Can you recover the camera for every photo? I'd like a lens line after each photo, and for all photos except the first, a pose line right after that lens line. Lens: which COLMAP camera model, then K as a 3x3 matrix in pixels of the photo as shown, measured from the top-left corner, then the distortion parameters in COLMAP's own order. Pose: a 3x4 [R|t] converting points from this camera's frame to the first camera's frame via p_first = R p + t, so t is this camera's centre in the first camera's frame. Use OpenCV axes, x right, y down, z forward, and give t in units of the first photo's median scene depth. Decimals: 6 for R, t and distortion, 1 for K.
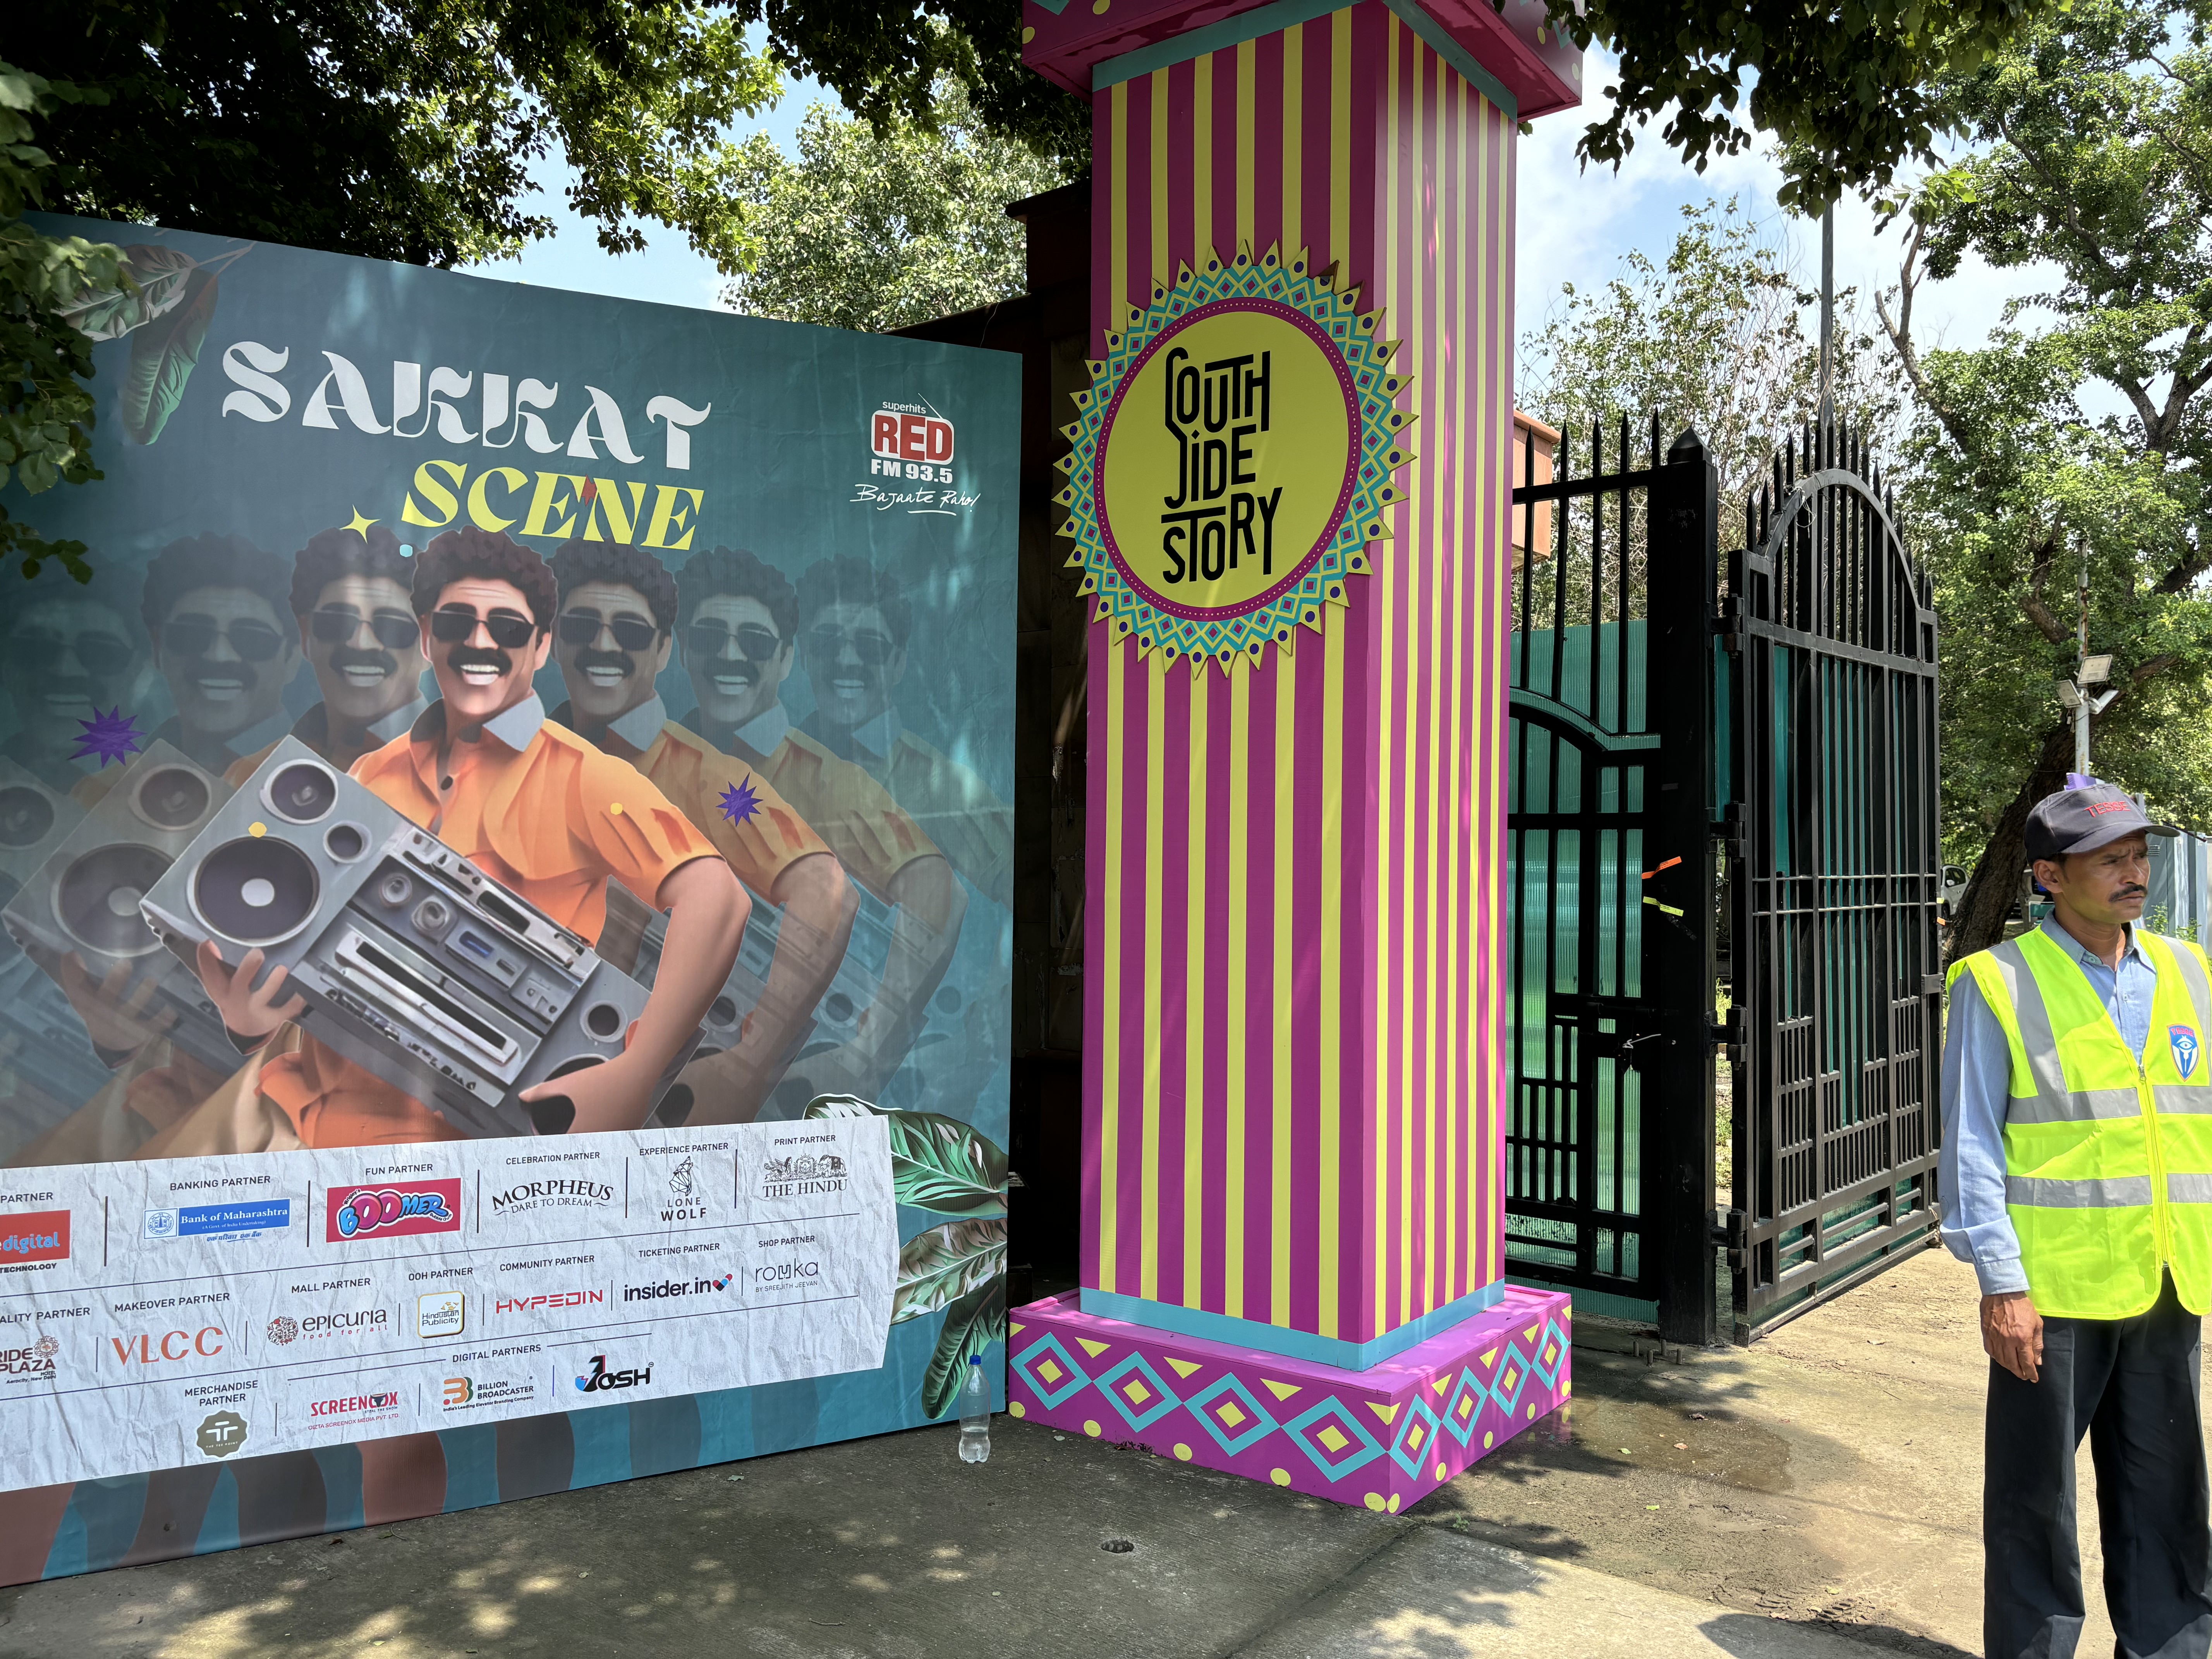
lens RADIAL K [[1675.9, 0, 1116.3], [0, 1675.9, 842.6], [0, 0, 1]] dist [0.119961, -0.150416]
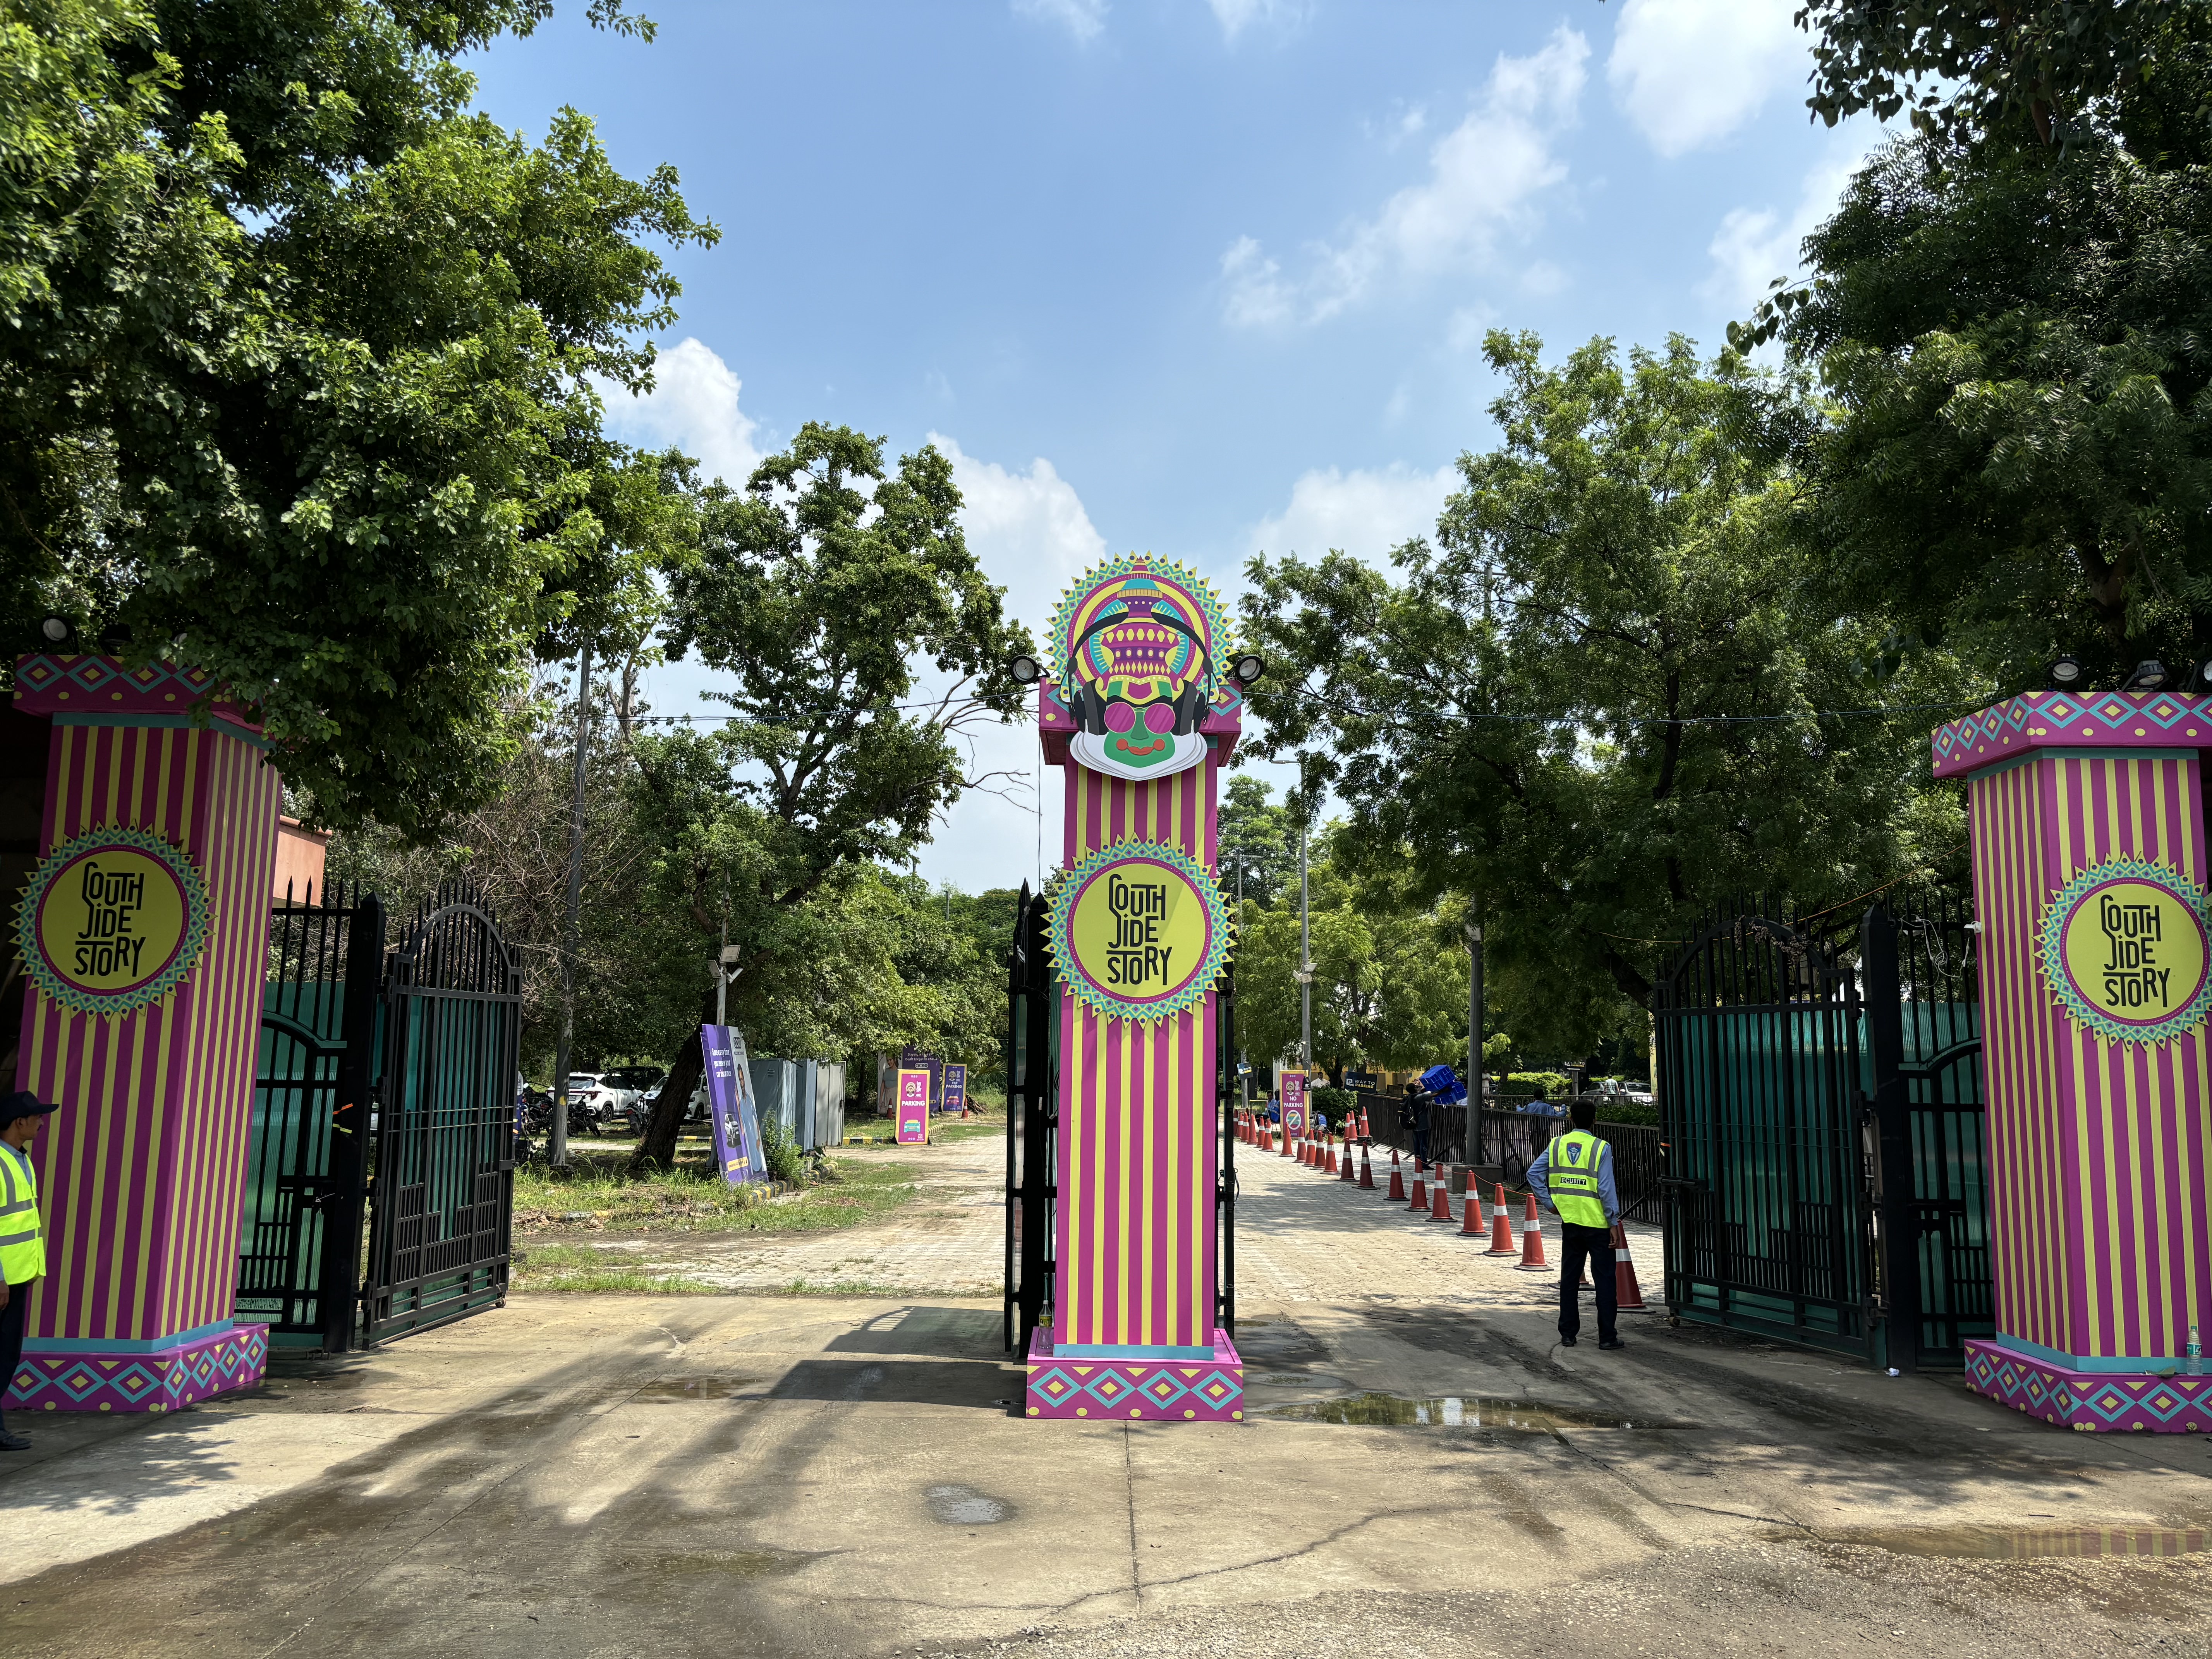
lens RADIAL K [[1675.9, 0, 1116.3], [0, 1675.9, 842.6], [0, 0, 1]] dist [0.119961, -0.150416]
pose [[0.797398, 0.085091, 0.597424, -0.182585], [-0.016026, 0.992645, -0.119992, -0.069557], [-0.603240, 0.086107, 0.792897, -1.177196]]
